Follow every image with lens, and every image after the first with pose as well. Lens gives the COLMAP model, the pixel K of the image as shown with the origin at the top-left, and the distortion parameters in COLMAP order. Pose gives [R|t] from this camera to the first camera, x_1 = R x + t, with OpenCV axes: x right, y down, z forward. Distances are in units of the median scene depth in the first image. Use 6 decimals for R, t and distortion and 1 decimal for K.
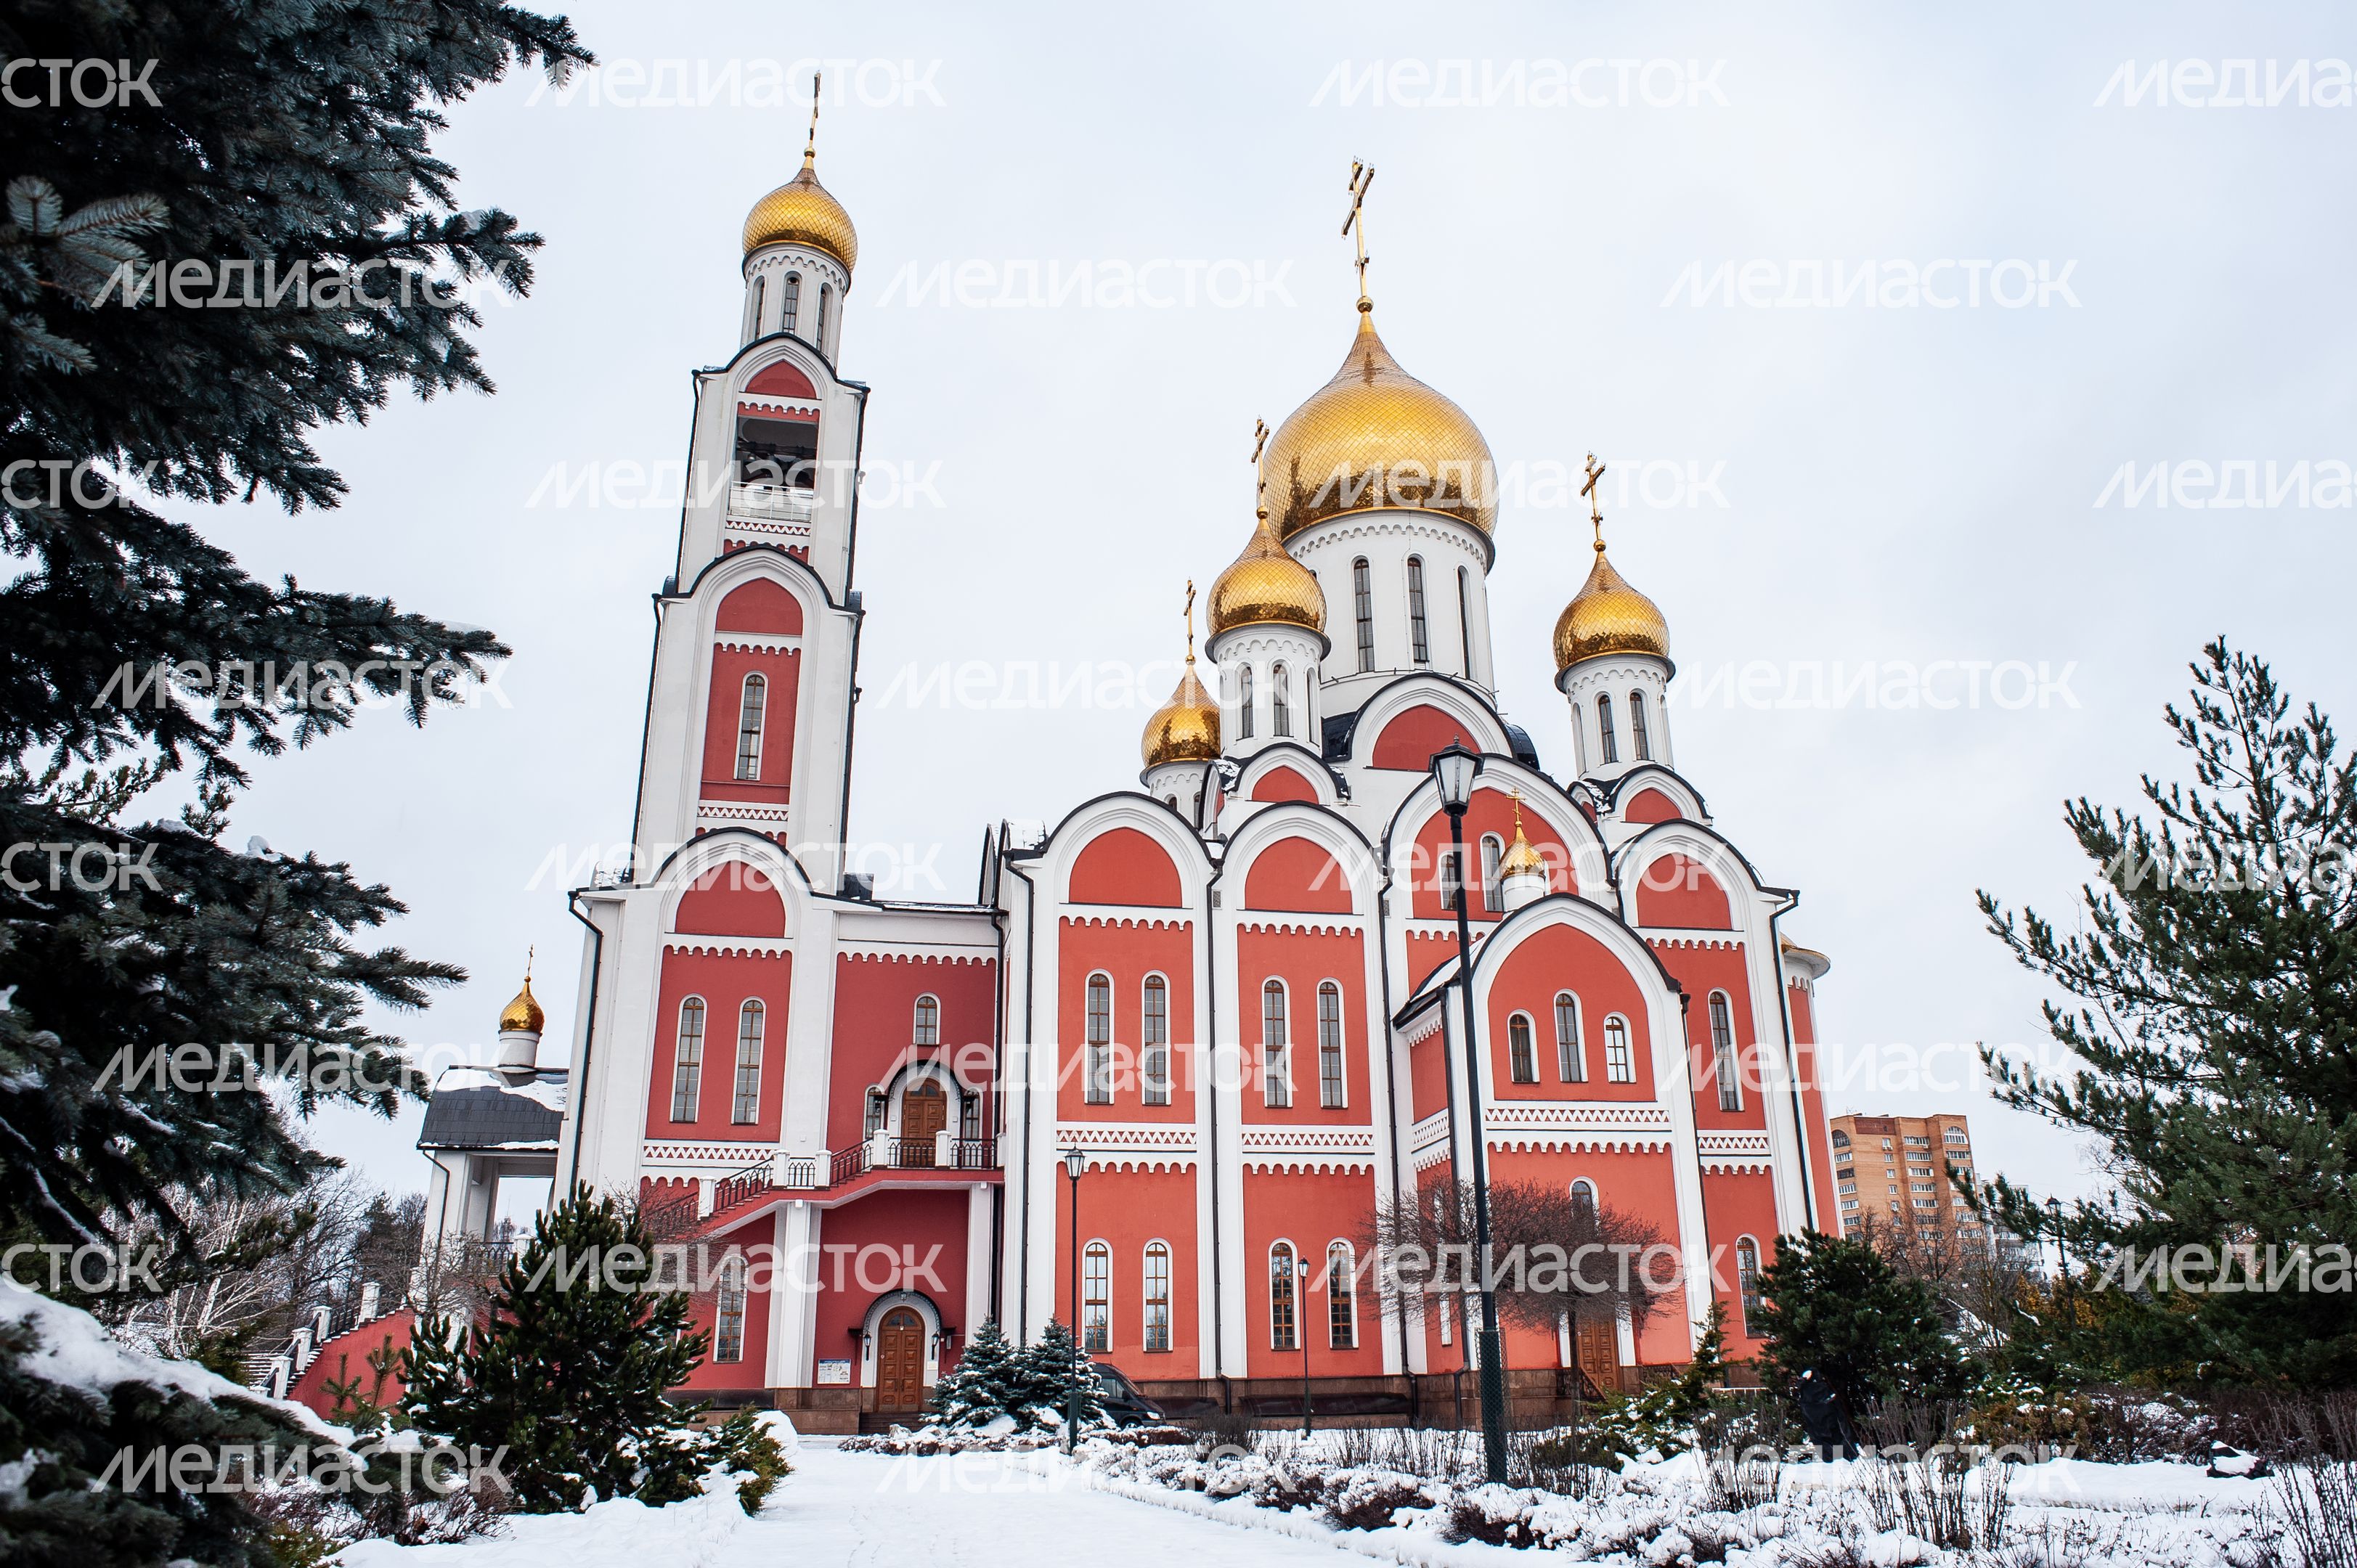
lens RADIAL K [[1553.7, 0, 1243.6], [0, 1553.7, 783.0], [0, 0, 1]] dist [-0.089471, 0.086083]
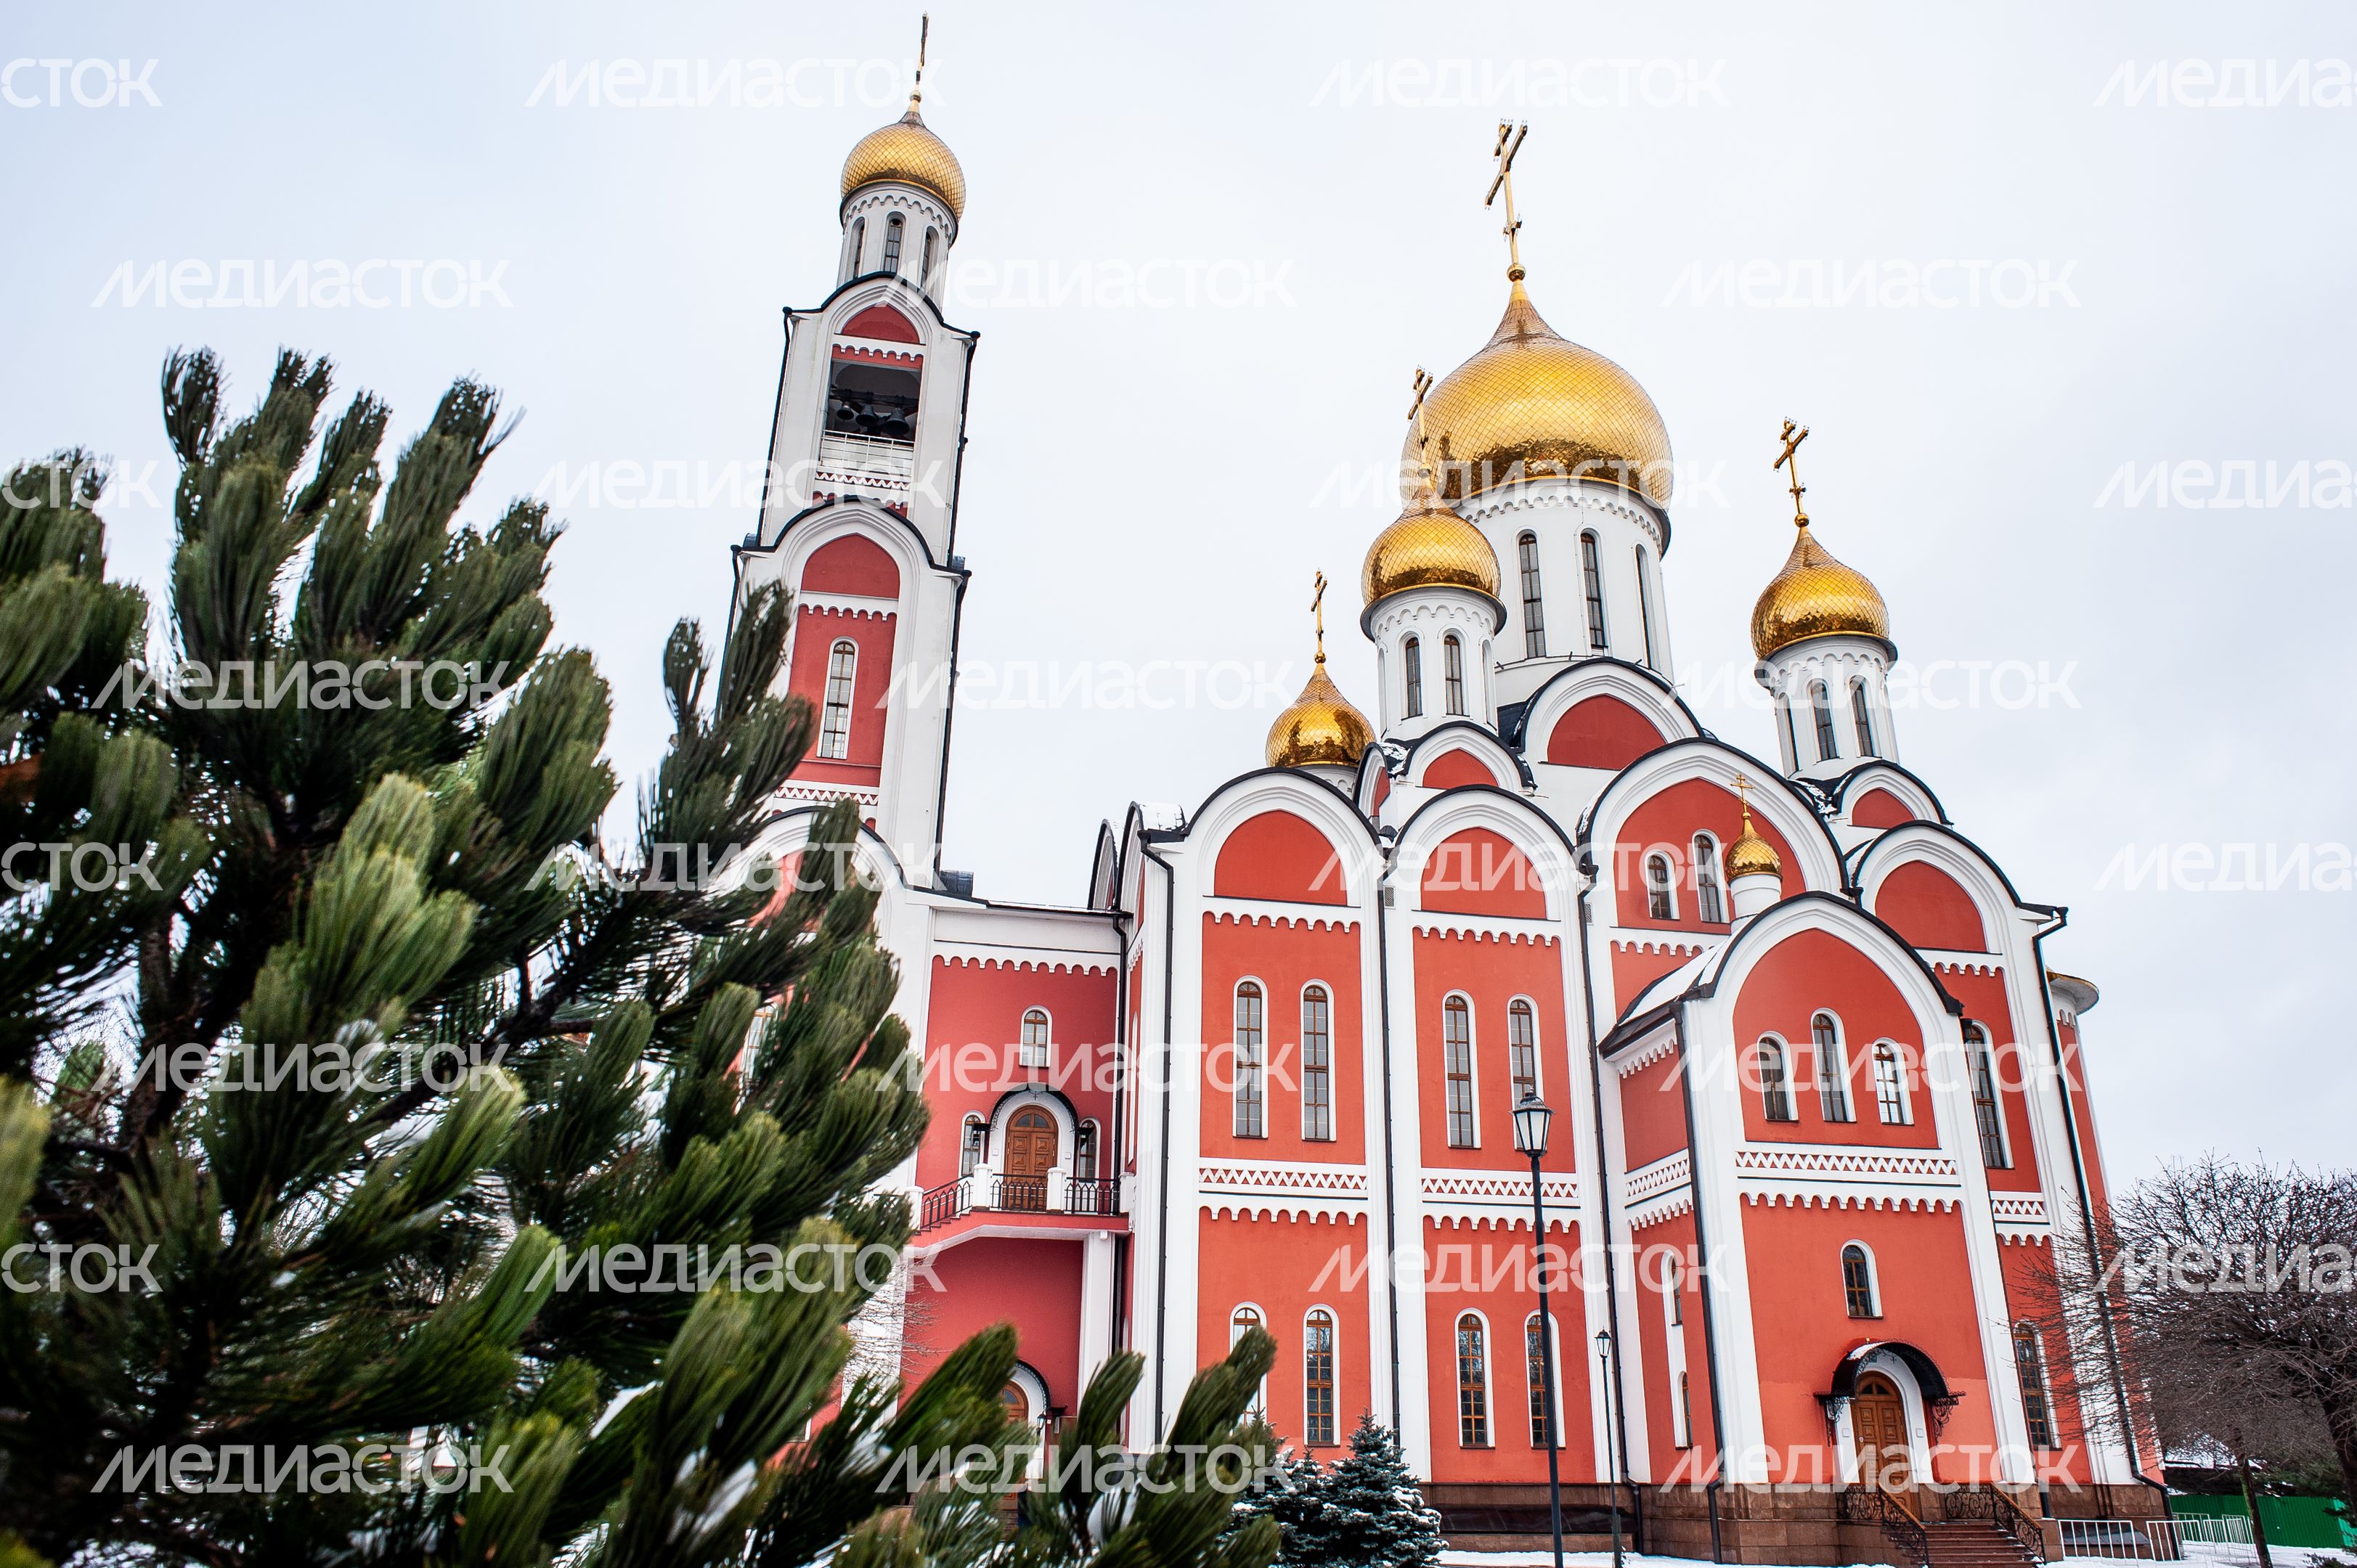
lens RADIAL K [[1553.7, 0, 1243.6], [0, 1553.7, 783.0], [0, 0, 1]] dist [-0.089471, 0.086083]
pose [[0.999097, 0.018043, -0.038465, -0.062575], [-0.019778, 0.998782, -0.045213, 0.051410], [0.037602, 0.045933, 0.998237, 0.155029]]
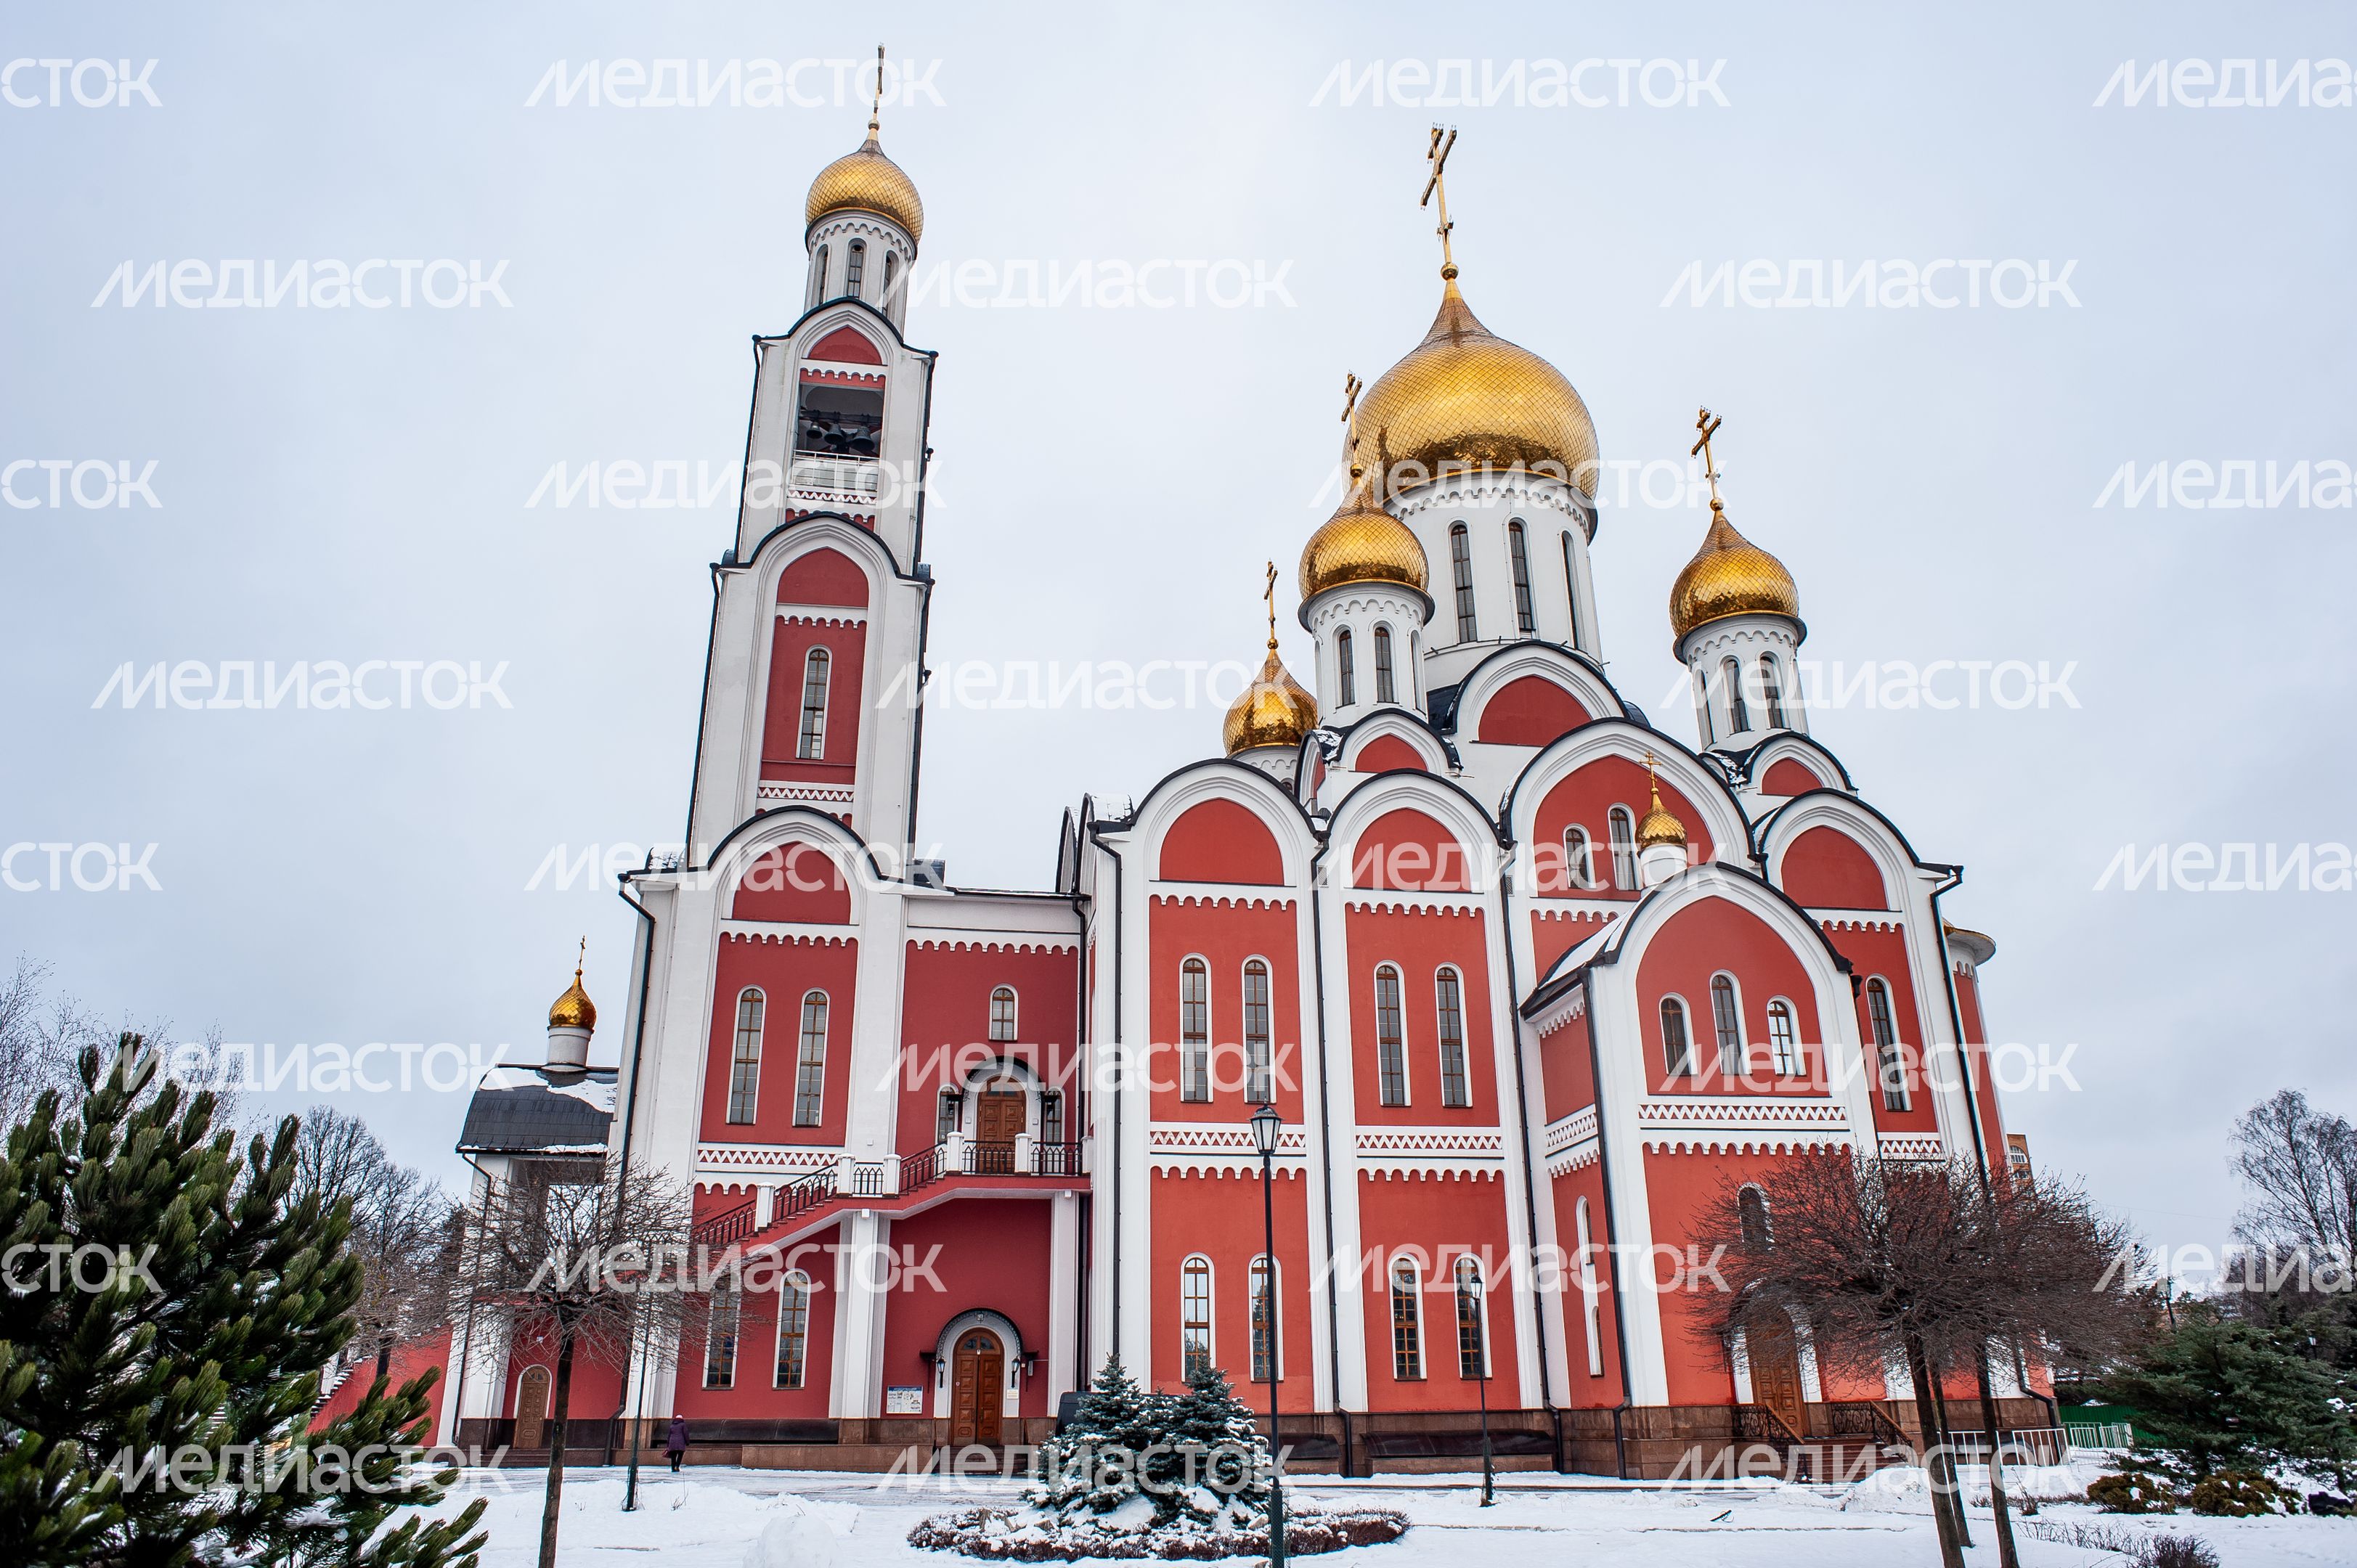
lens RADIAL K [[1499.2, 0, 1218.0], [0, 1499.2, 781.3], [0, 0, 1]] dist [-0.092183, 0.094571]
pose [[0.998628, -0.010766, -0.051245, -0.031684], [0.009647, 0.999711, -0.022036, 0.037187], [0.051467, 0.021512, 0.998443, 0.121397]]
